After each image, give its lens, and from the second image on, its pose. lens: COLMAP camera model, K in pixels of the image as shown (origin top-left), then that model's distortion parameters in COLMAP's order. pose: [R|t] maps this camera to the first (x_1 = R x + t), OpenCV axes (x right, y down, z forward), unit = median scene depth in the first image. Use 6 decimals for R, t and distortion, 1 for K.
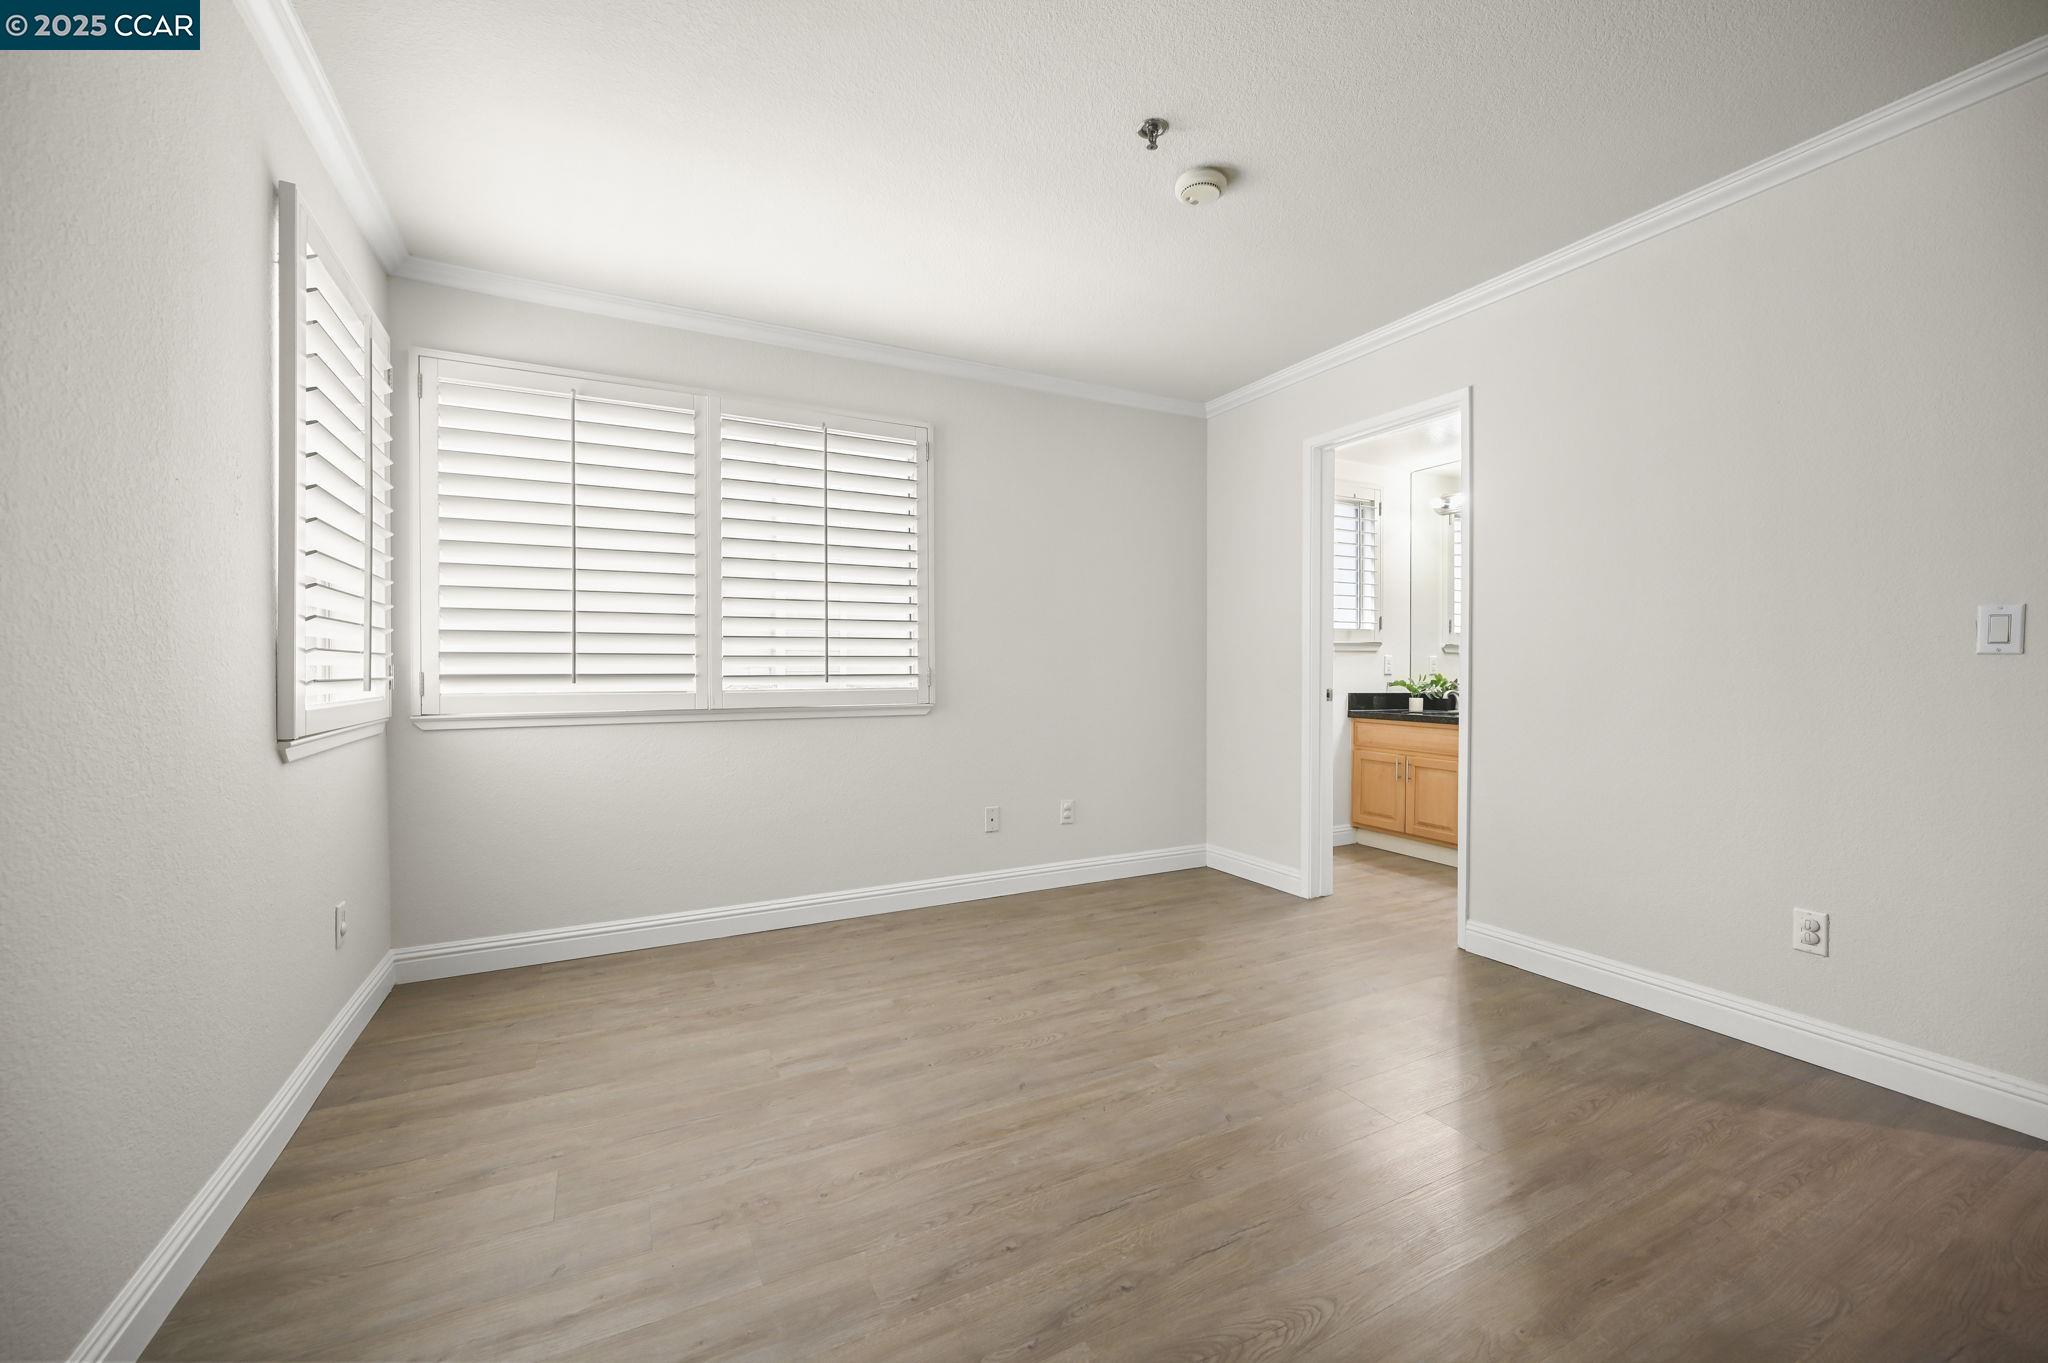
lens RADIAL K [[816.8, 0, 1026.1], [0, 816.8, 680.1], [0, 0, 1]] dist [-0.000748, 0.000103]
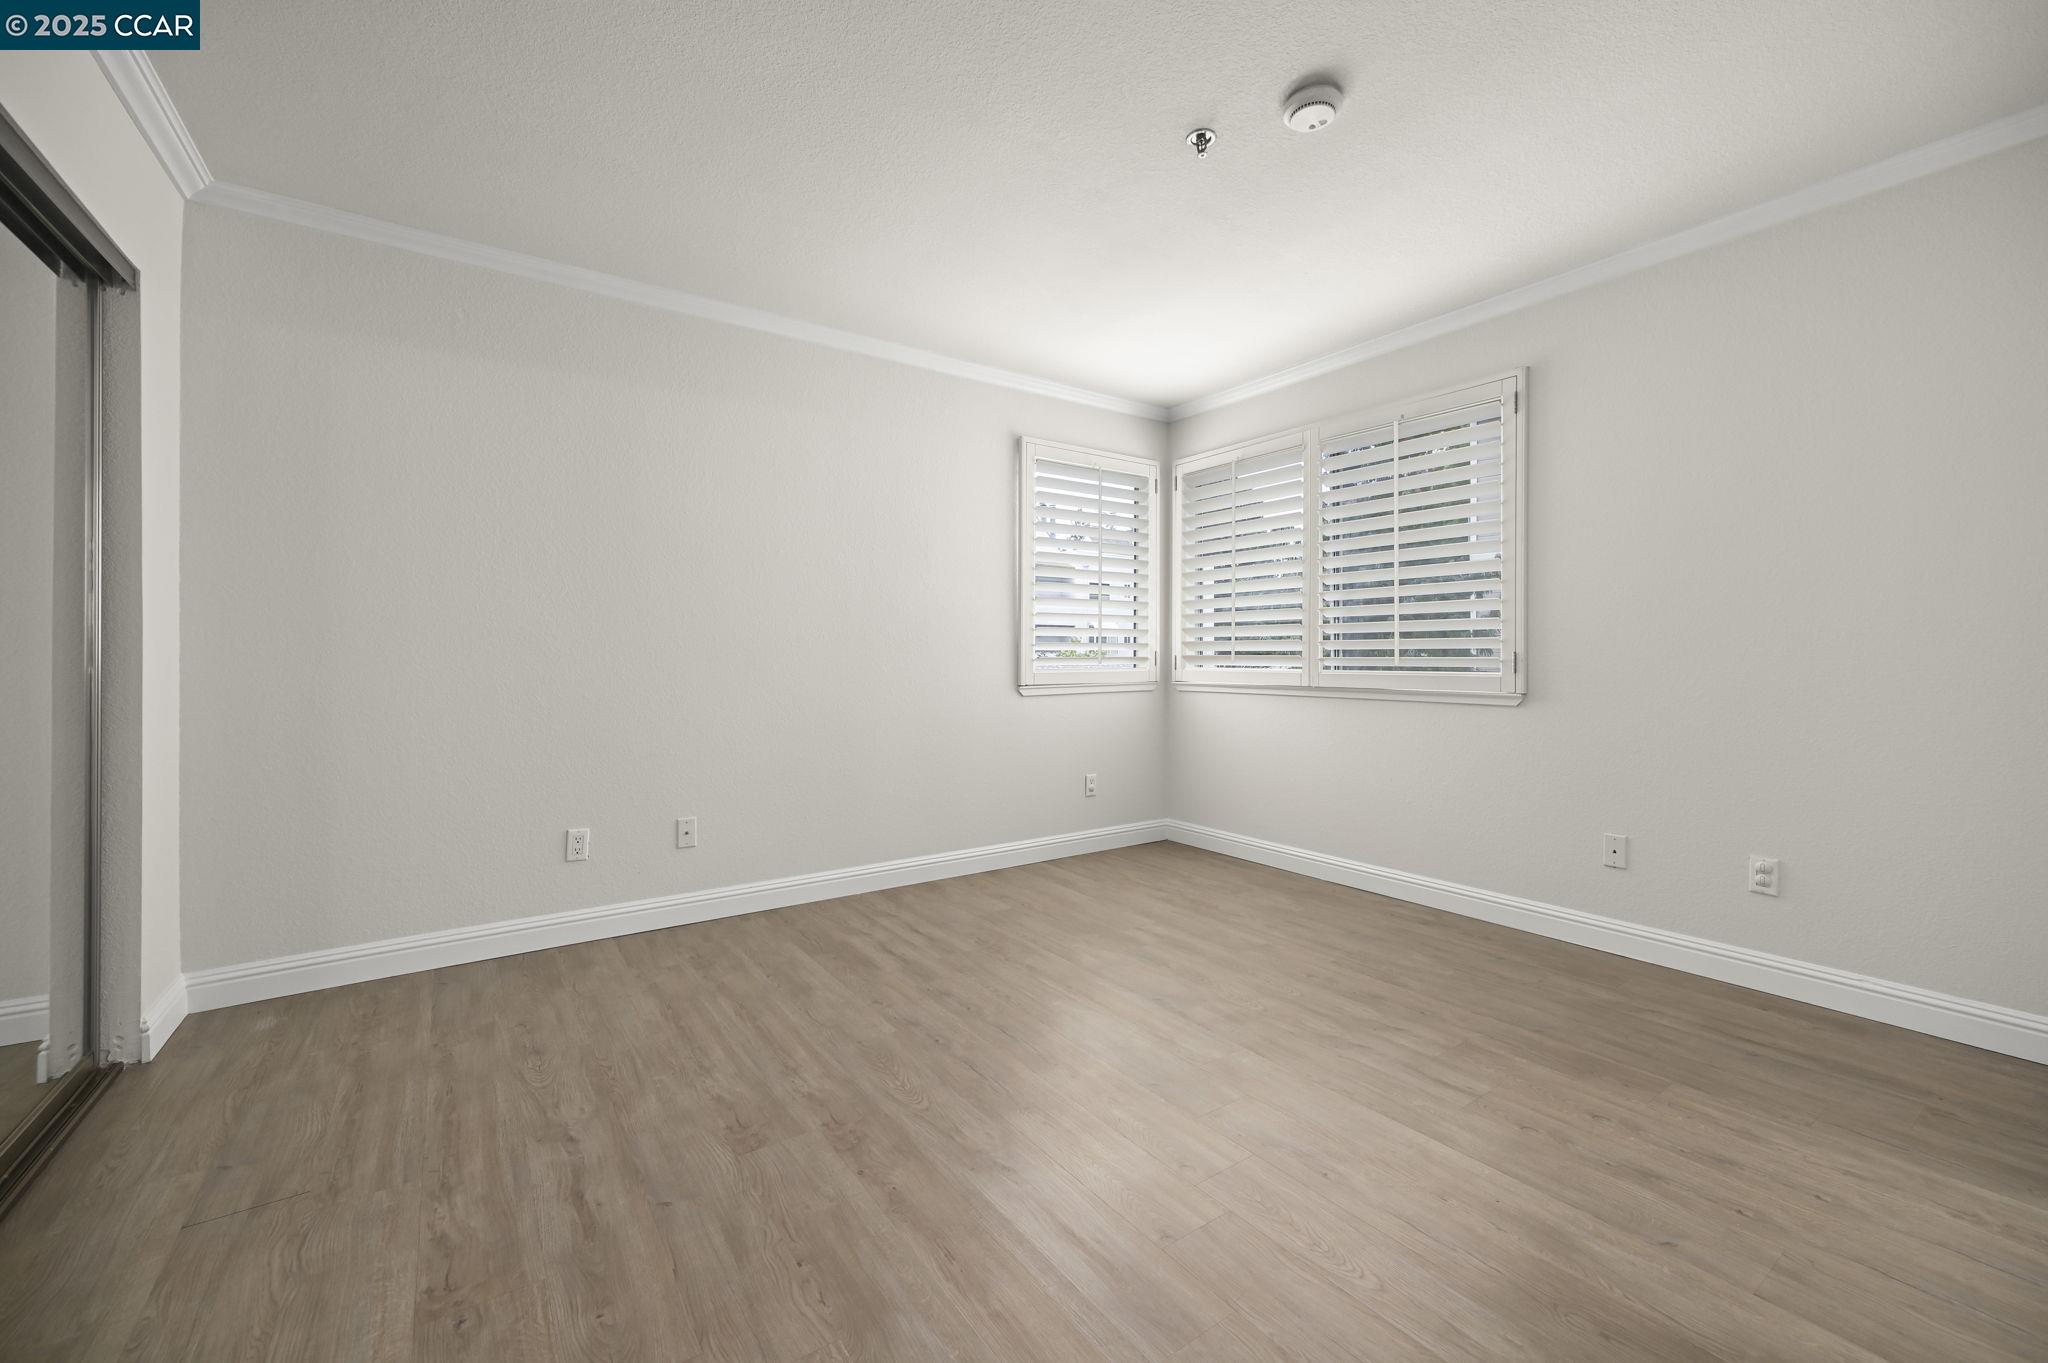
lens RADIAL K [[816.8, 0, 1020.2], [0, 816.8, 659.7], [0, 0, 1]] dist [-0.000748, 0.000103]
pose [[0.123764, 0.006909, -0.992288, 0.725393], [-0.012744, 0.999904, 0.005372, -0.005293], [0.992230, 0.011981, 0.123840, 0.401296]]
